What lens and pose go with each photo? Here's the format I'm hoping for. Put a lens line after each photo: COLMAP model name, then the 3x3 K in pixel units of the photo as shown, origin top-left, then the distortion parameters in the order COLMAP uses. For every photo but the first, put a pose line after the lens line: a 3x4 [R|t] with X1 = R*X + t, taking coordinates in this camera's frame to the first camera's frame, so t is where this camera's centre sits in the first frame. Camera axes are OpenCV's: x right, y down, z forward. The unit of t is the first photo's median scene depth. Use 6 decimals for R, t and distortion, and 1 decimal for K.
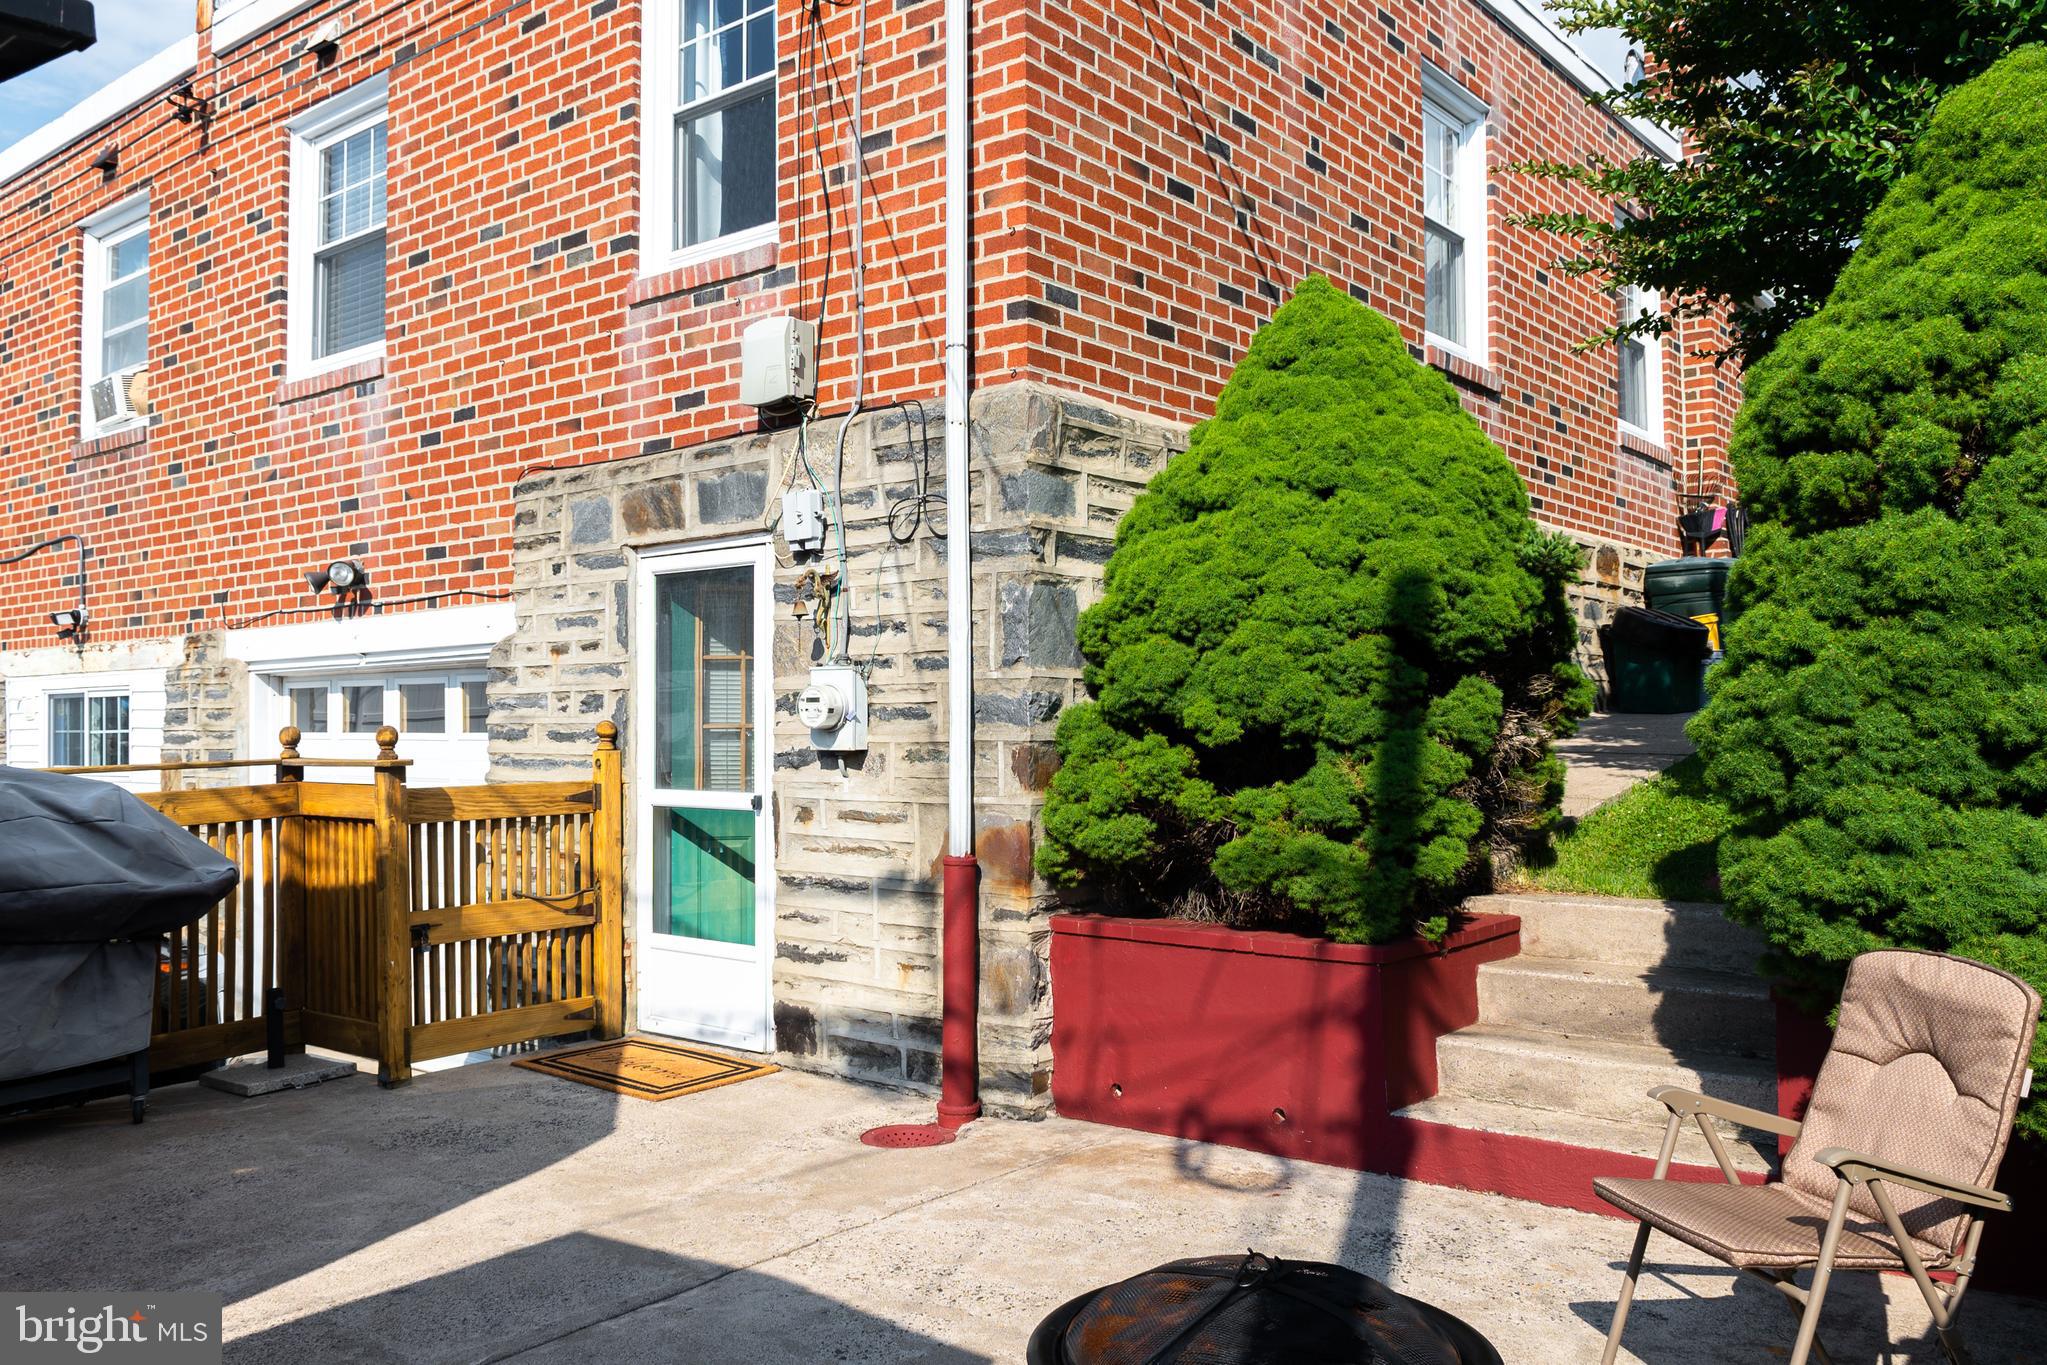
lens RADIAL K [[1608.7, 0, 1023.5], [0, 1608.7, 682.5], [0, 0, 1]] dist [-0.039598, 0.014480]
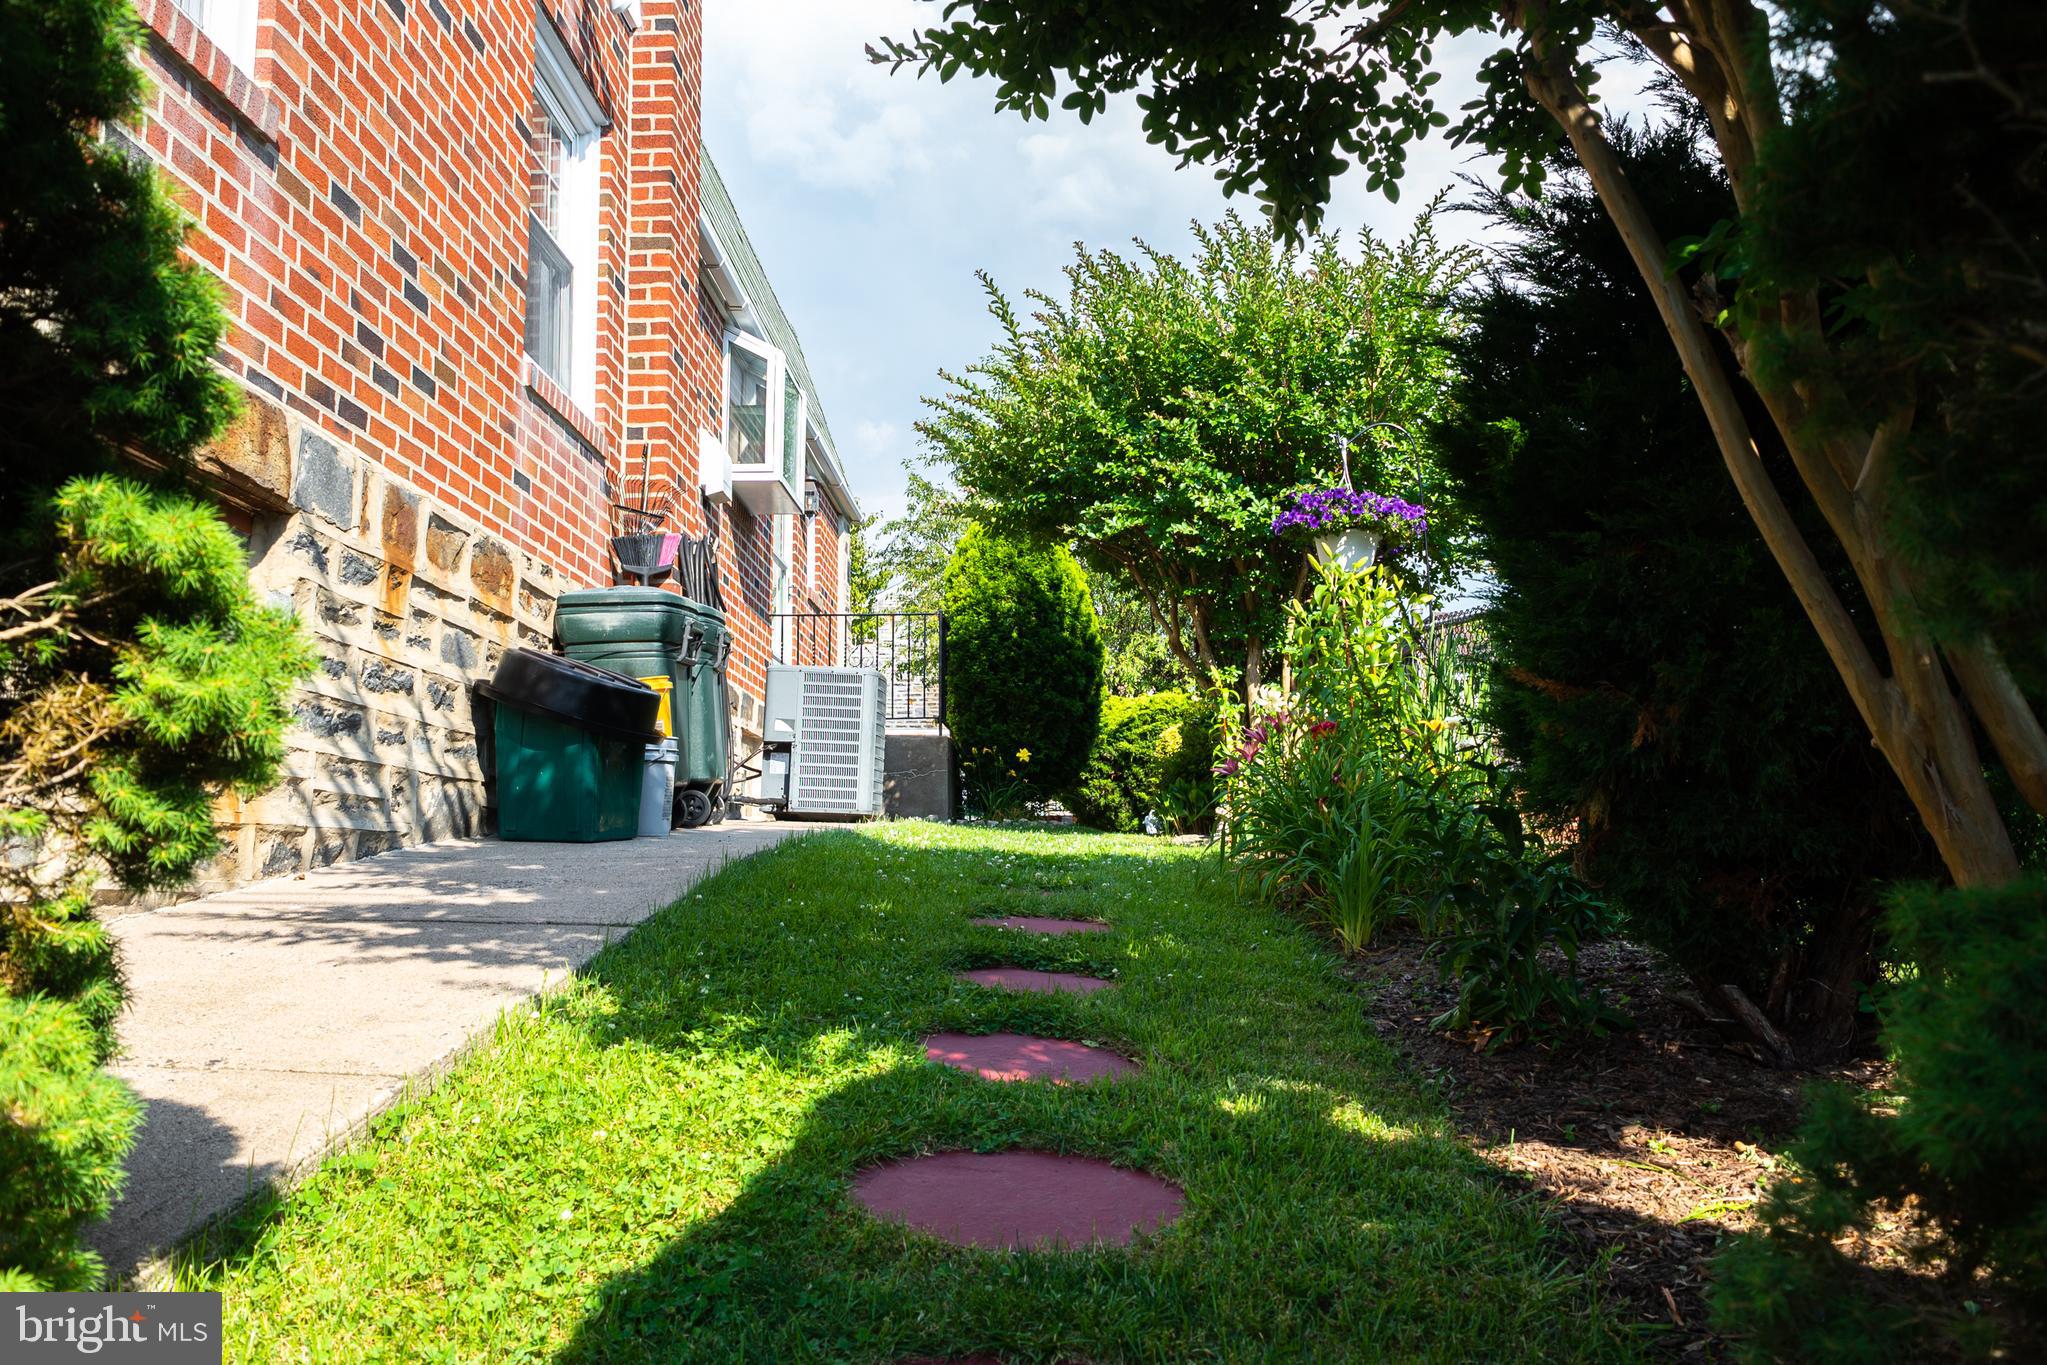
lens RADIAL K [[1608.7, 0, 1023.5], [0, 1608.7, 682.5], [0, 0, 1]] dist [-0.039598, 0.014480]
pose [[0.792982, 0.068546, 0.605377, 0.170691], [-0.012488, 0.995271, -0.096334, 0.015155], [-0.609117, 0.068831, 0.790088, 0.433660]]
